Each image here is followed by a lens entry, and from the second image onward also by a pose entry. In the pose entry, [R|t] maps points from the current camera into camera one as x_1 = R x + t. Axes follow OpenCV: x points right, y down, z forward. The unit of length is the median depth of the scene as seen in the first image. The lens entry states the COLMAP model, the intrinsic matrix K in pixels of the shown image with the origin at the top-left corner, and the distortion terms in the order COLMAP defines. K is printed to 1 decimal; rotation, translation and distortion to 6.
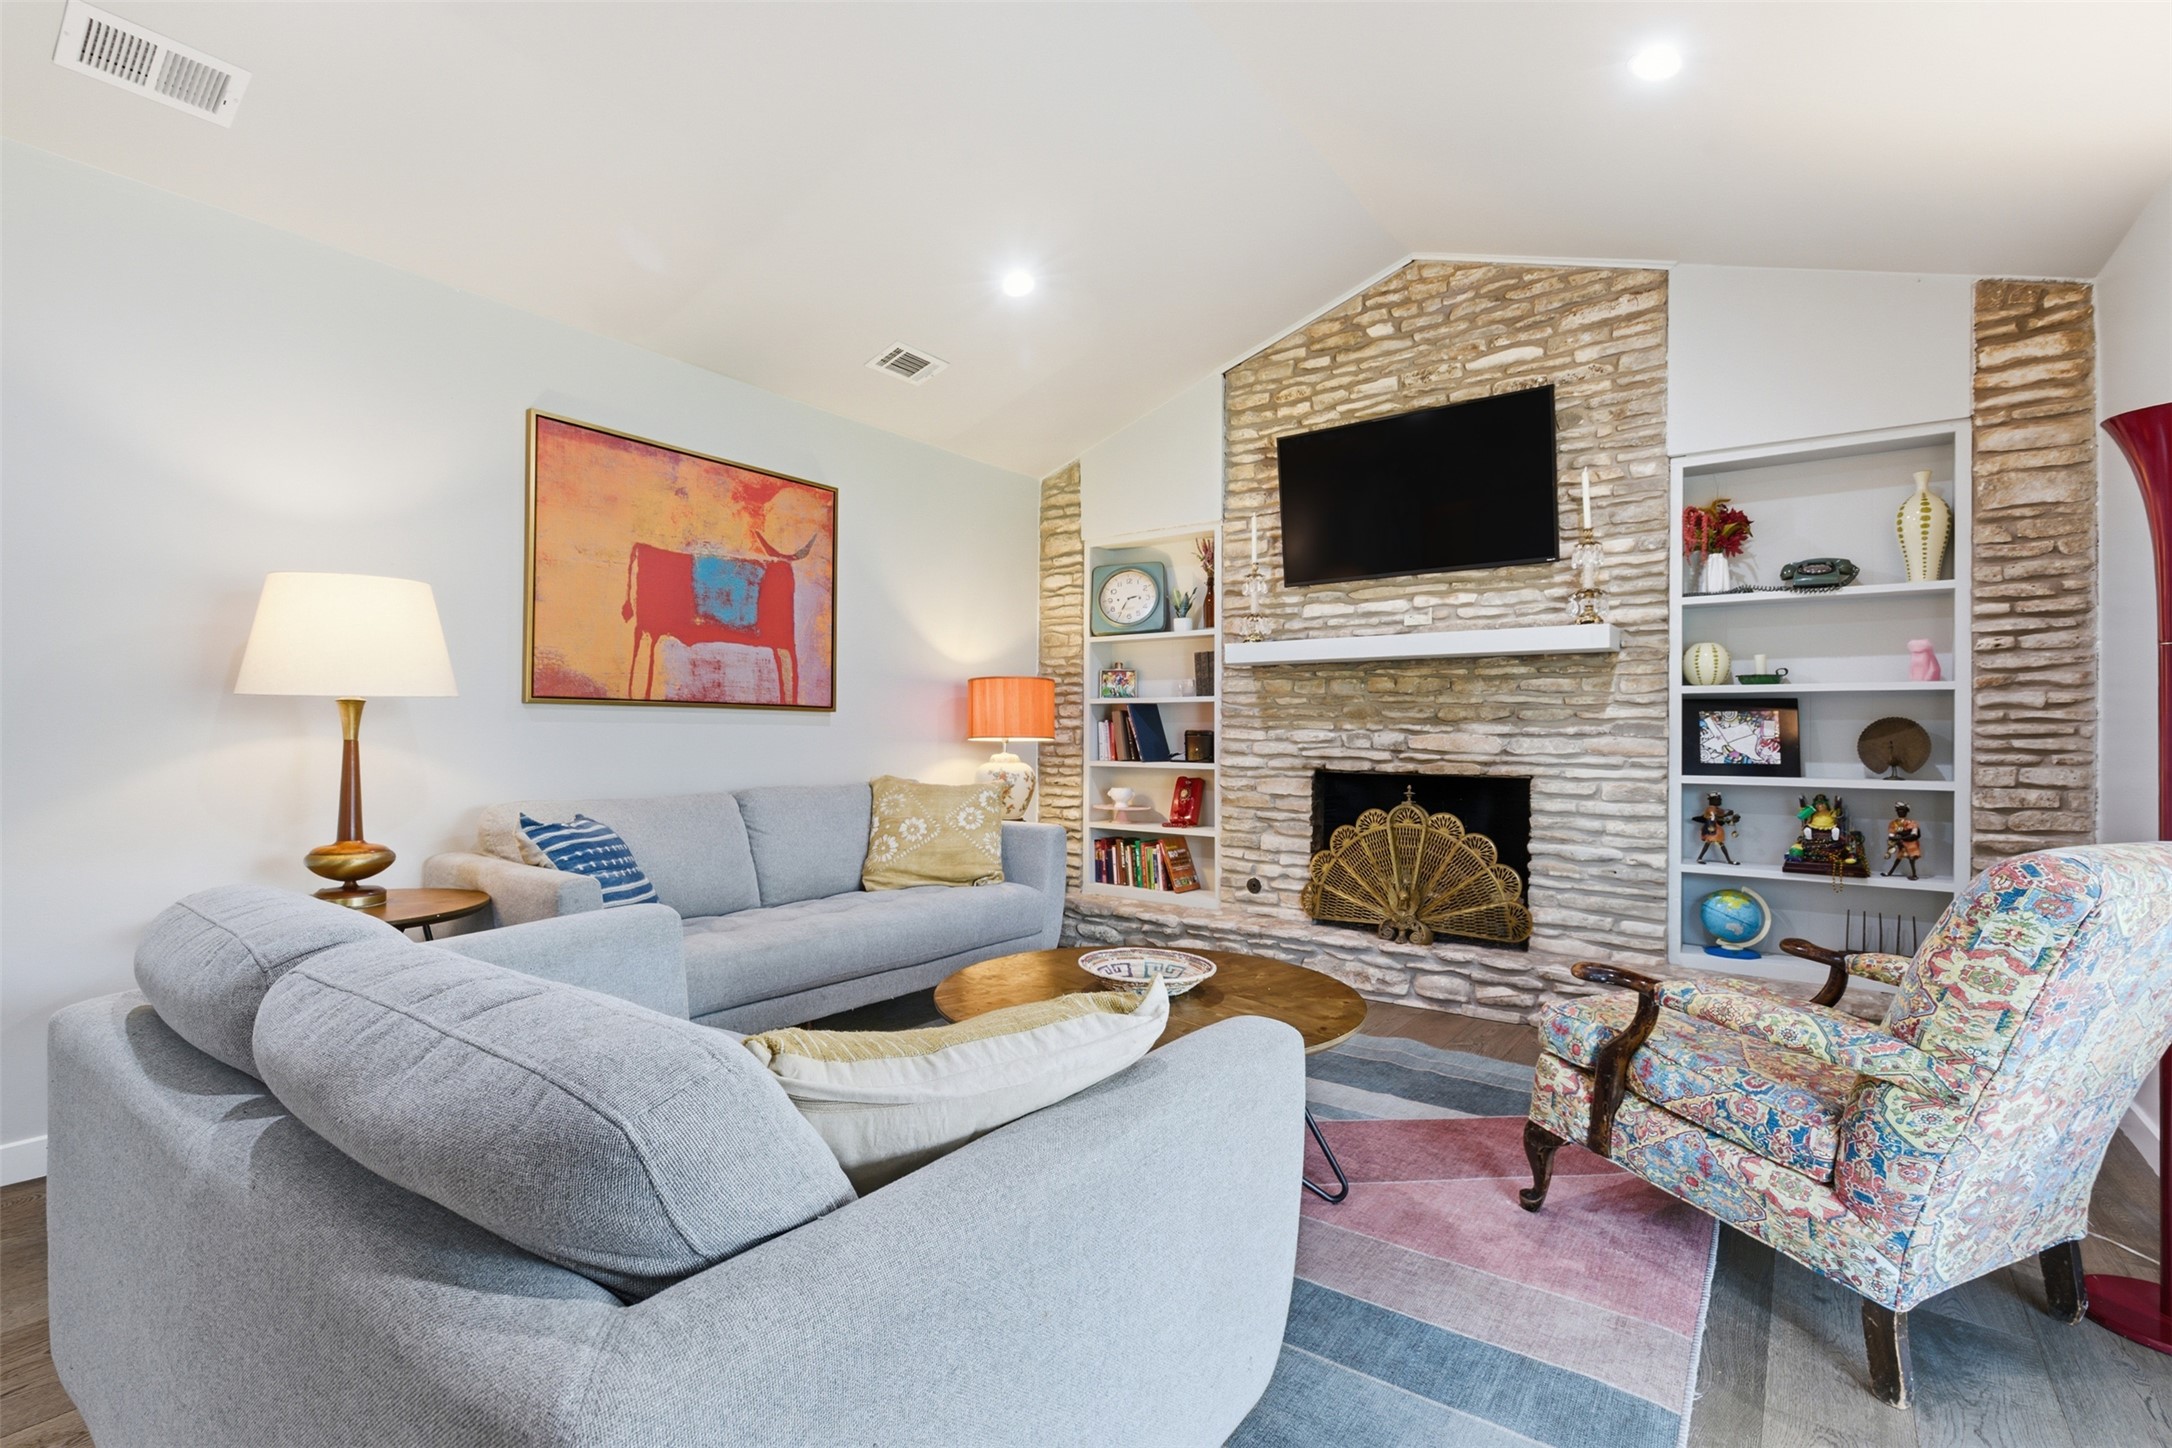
lens RADIAL K [[995.8, 0, 1084.6], [0, 995.8, 718.8], [0, 0, 1]] dist [0.003538, 0.000100]
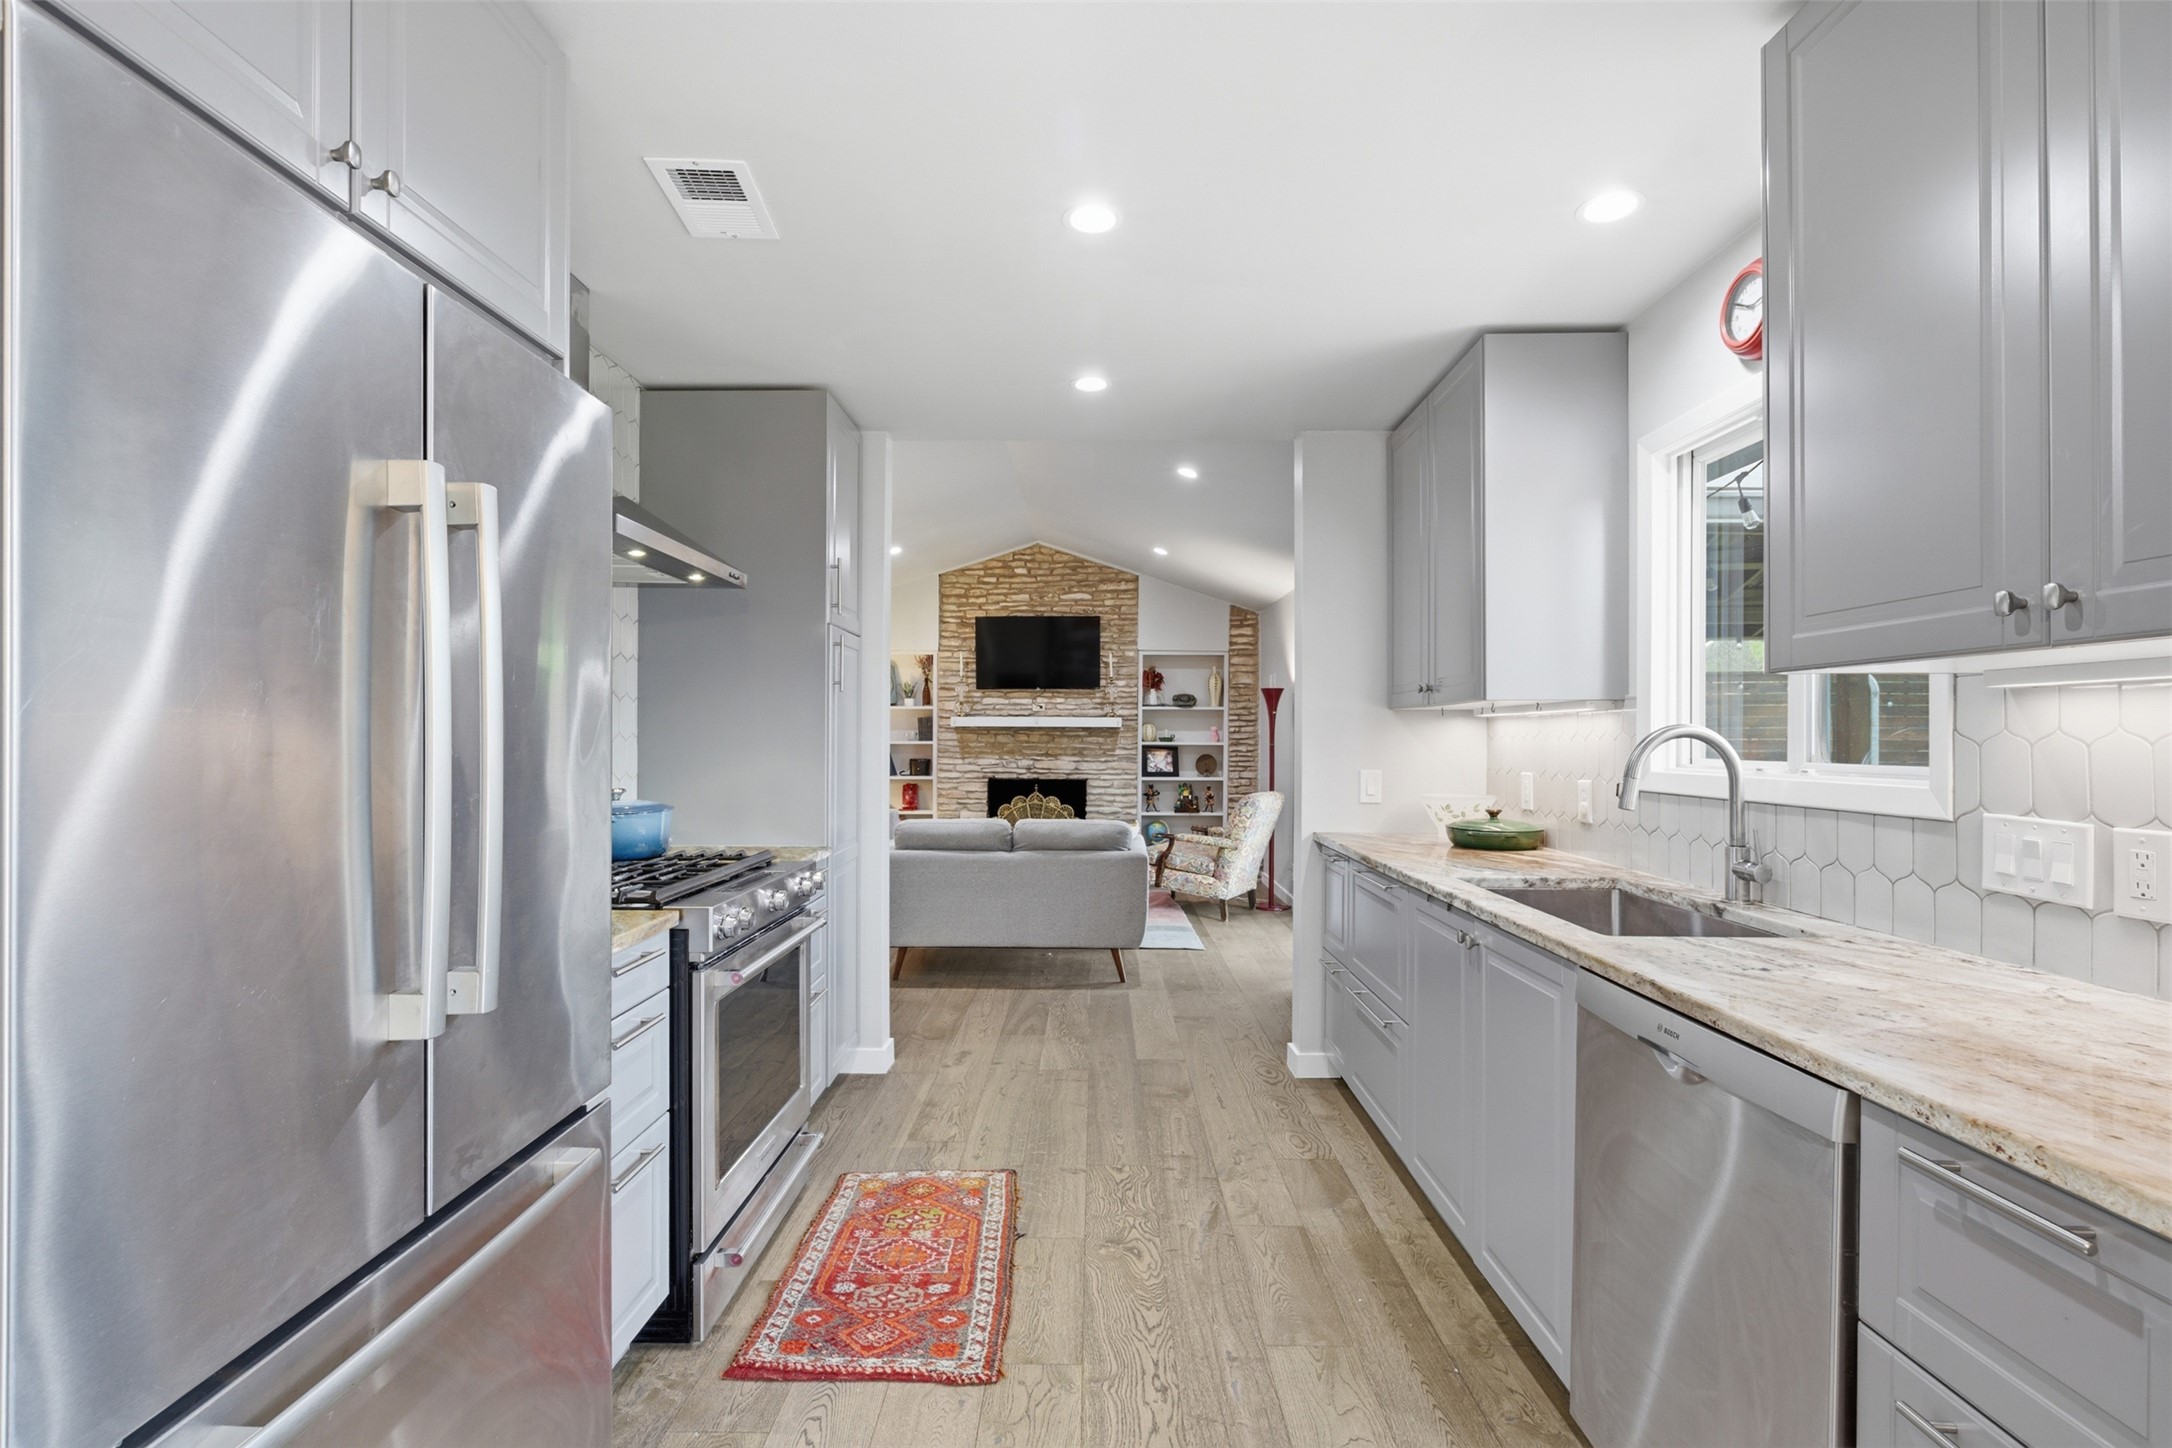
lens RADIAL K [[995.8, 0, 1086.0], [0, 995.8, 732.6], [0, 0, 1]] dist [0.003538, 0.000100]
pose [[0.811443, -0.001127, 0.584430, -0.969174], [-0.007344, 0.999900, 0.012126, -0.083717], [-0.584385, -0.014132, 0.811354, -0.942835]]
